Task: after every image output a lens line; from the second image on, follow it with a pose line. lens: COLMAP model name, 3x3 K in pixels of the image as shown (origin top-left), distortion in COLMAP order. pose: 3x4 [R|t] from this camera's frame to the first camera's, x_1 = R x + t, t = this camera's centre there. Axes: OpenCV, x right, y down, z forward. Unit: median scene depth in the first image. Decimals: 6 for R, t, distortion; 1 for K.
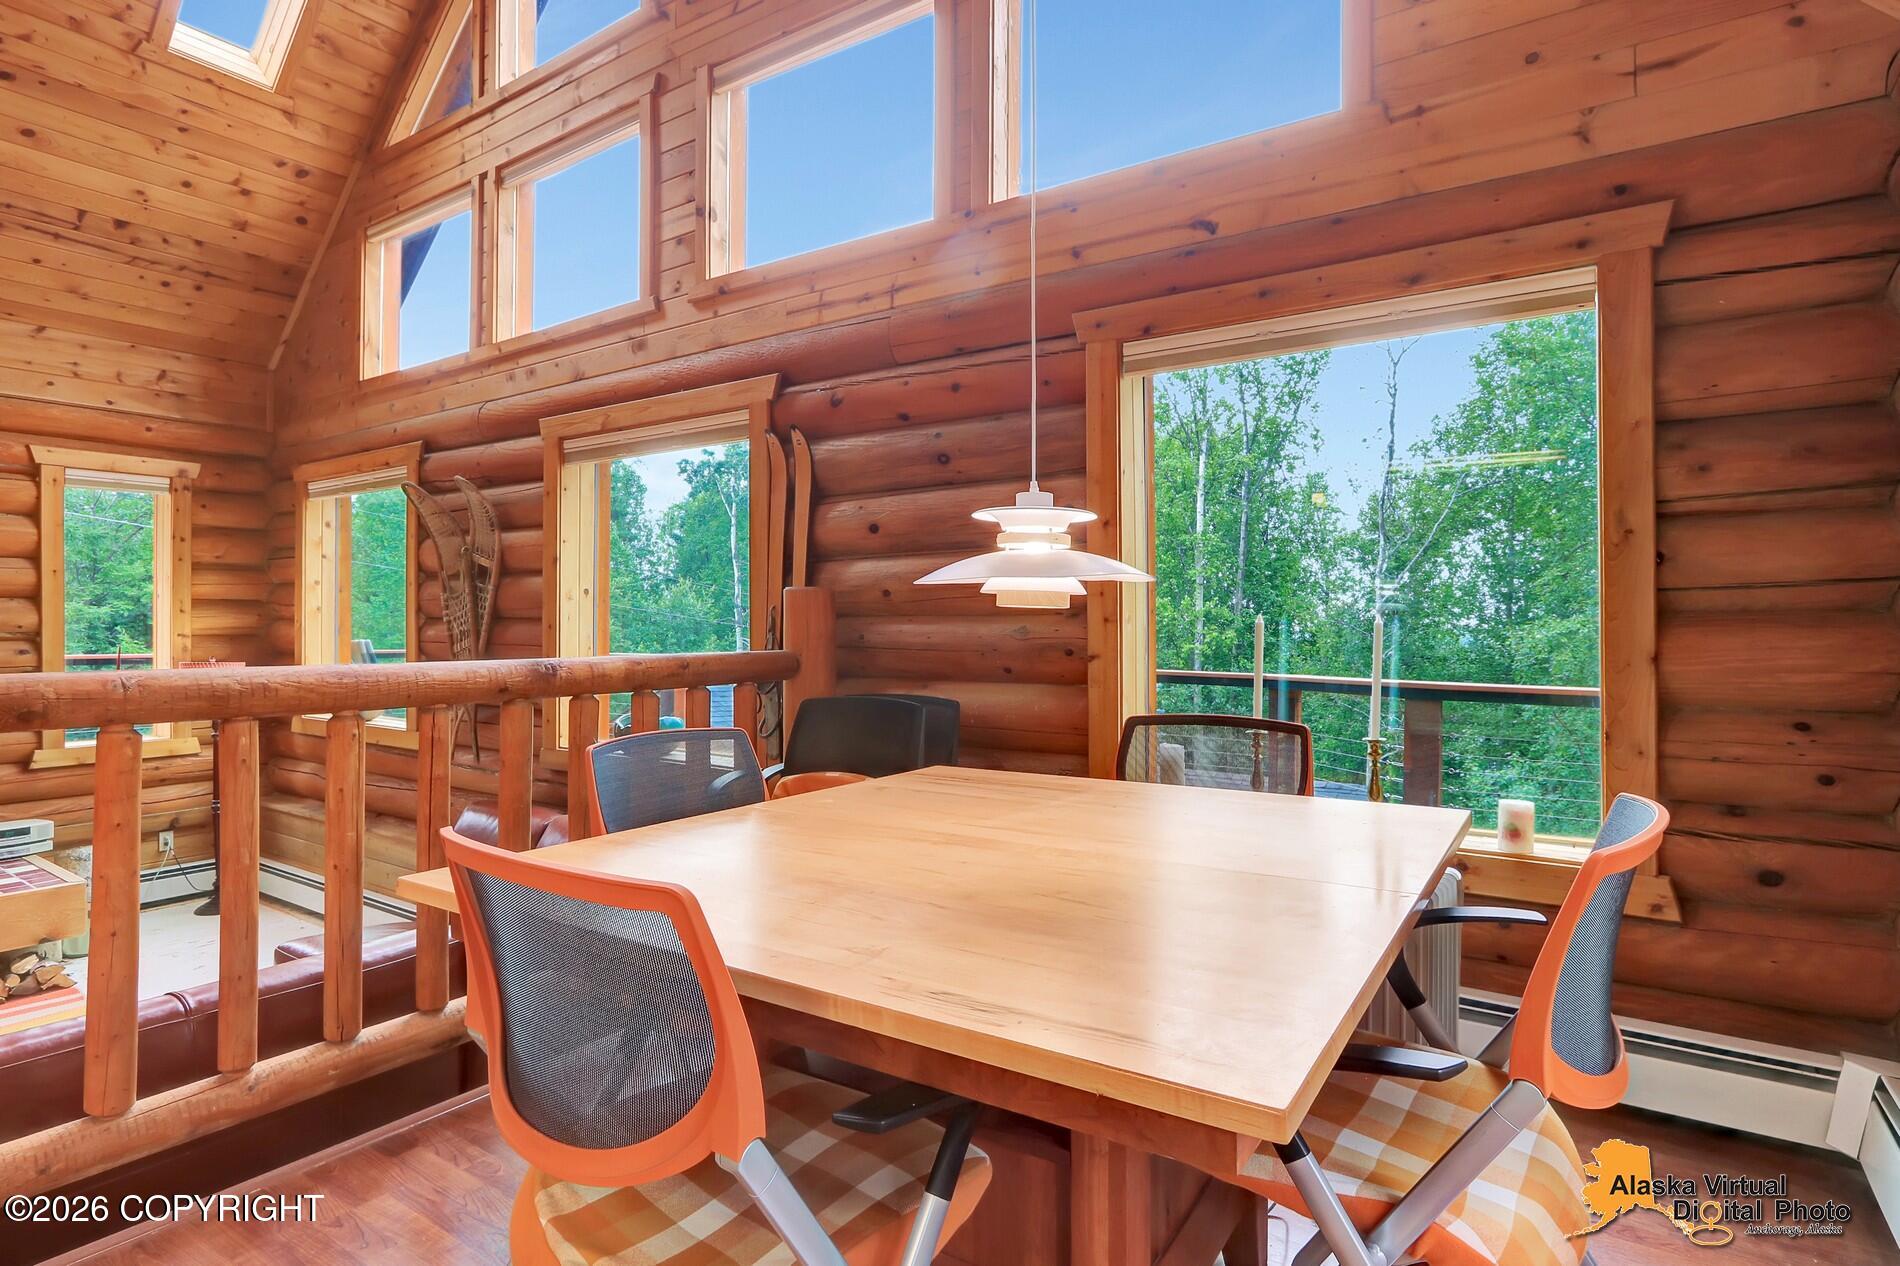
lens RADIAL K [[993.4, 0, 943.6], [0, 993.4, 615.8], [0, 0, 1]] dist [-0.013660, 0.000870]
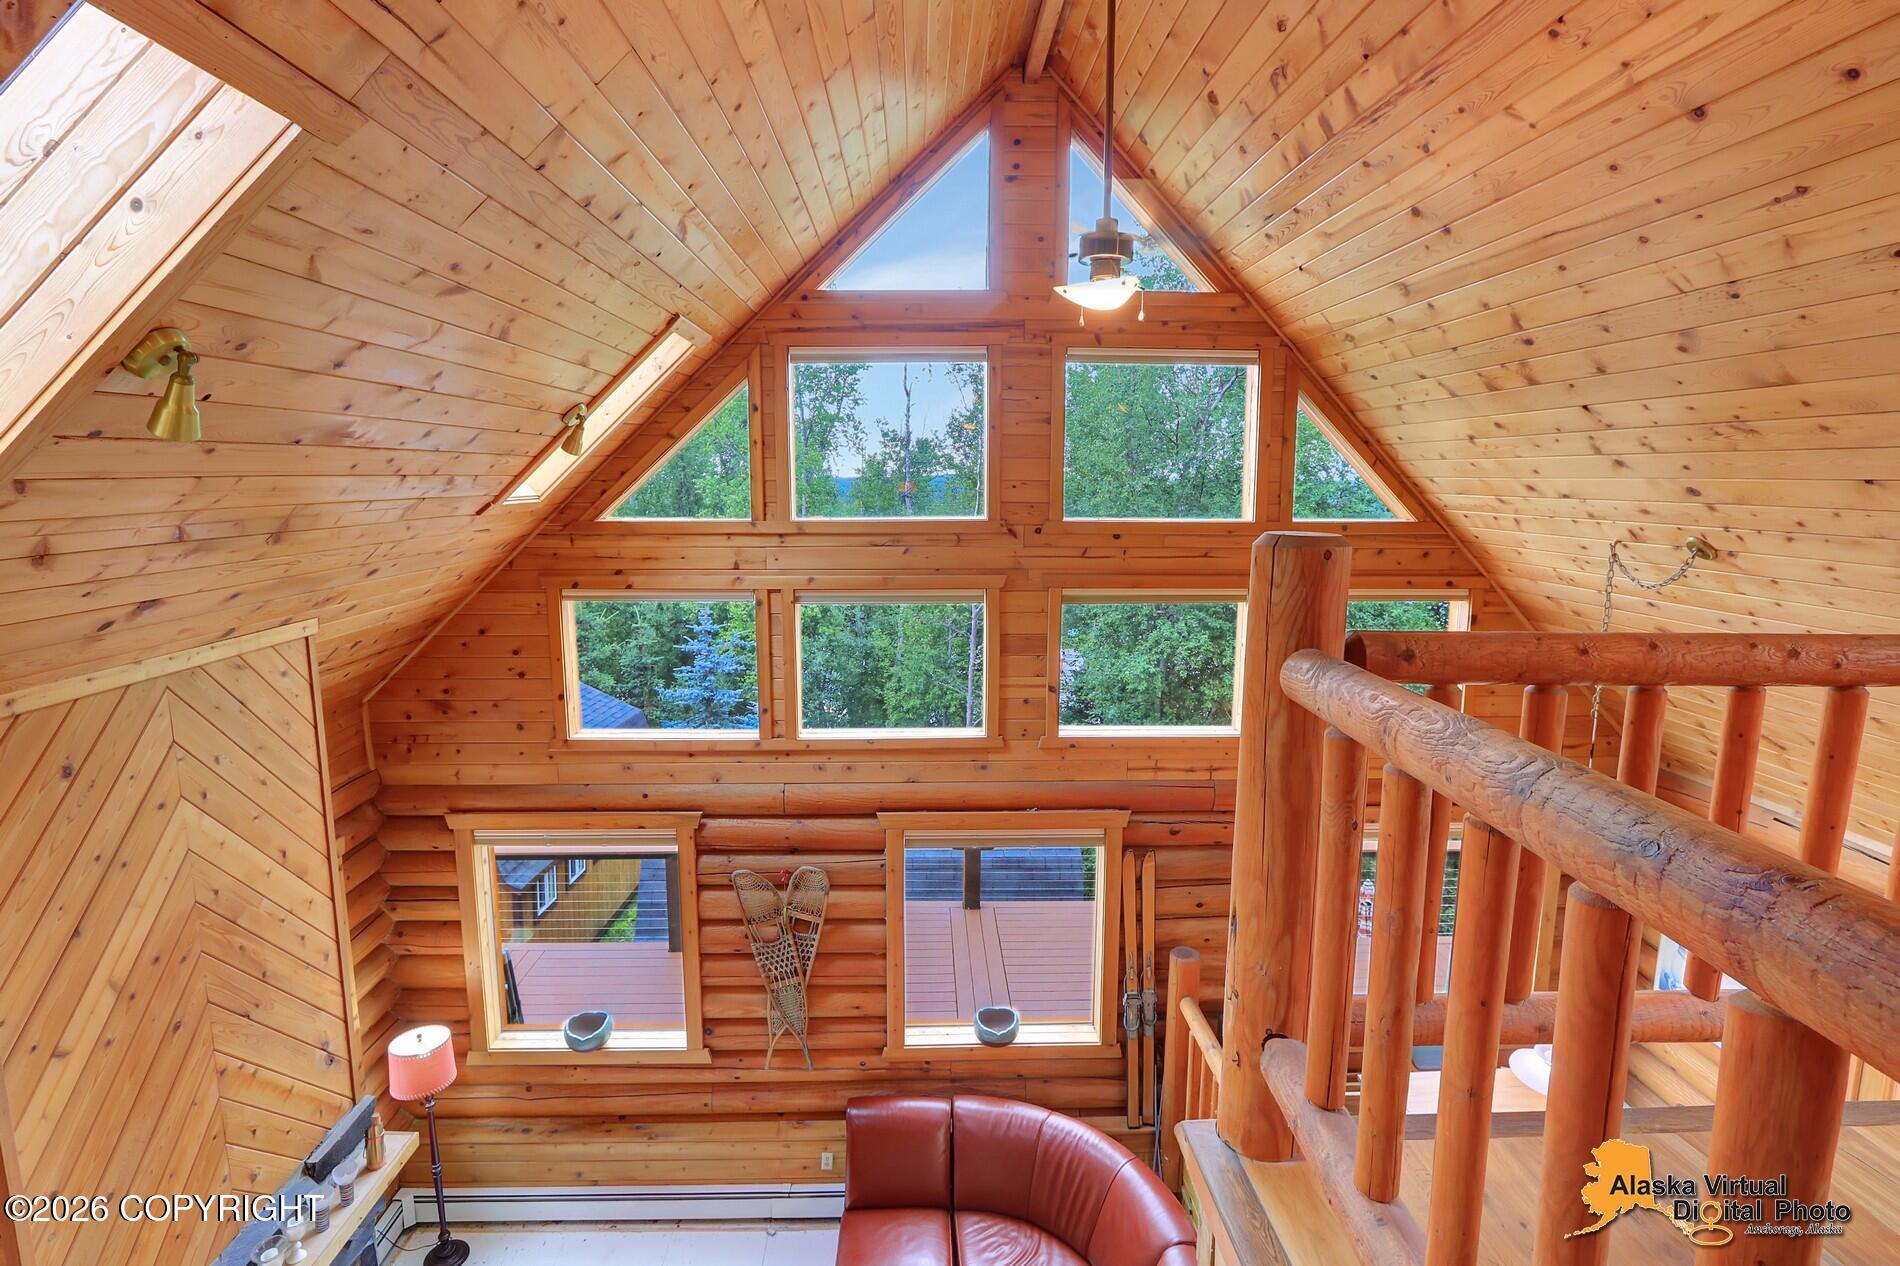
lens RADIAL K [[938.6, 0, 946.5], [0, 938.6, 610.5], [0, 0, 1]] dist [-0.017005, 0.001549]
pose [[0.810016, -0.083330, 0.580457, -0.925884], [-0.007403, 0.988320, 0.152214, -0.584438], [-0.586361, -0.127593, 0.799938, 0.013008]]
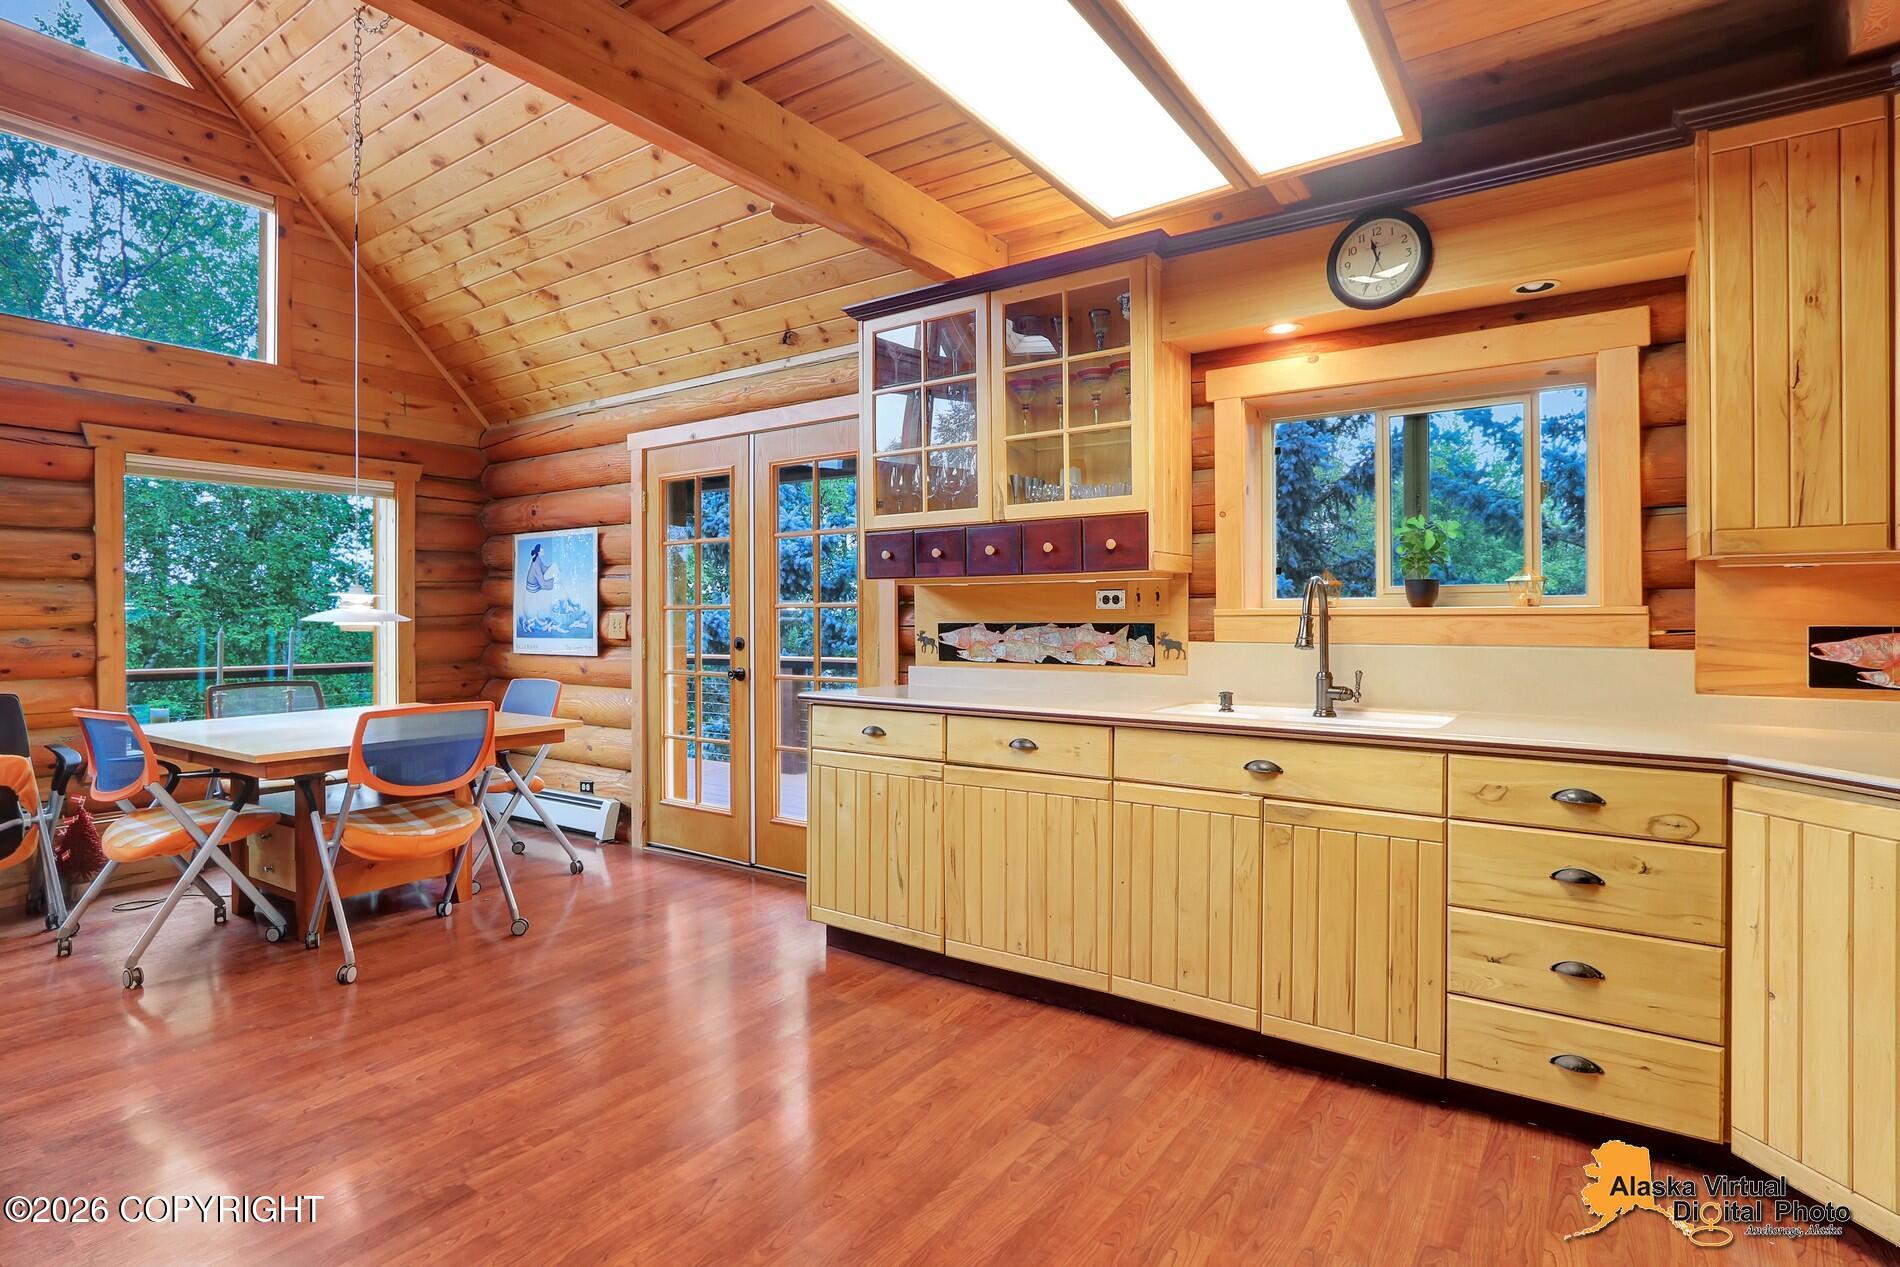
lens RADIAL K [[950.8, 0, 950.6], [0, 950.8, 617.5], [0, 0, 1]] dist [-0.016764, 0.000786]
pose [[0.005280, -0.004848, 0.999974, -0.752183], [-0.008348, 0.999953, 0.004892, -0.021664], [-0.999951, -0.008374, 0.005240, -0.171807]]
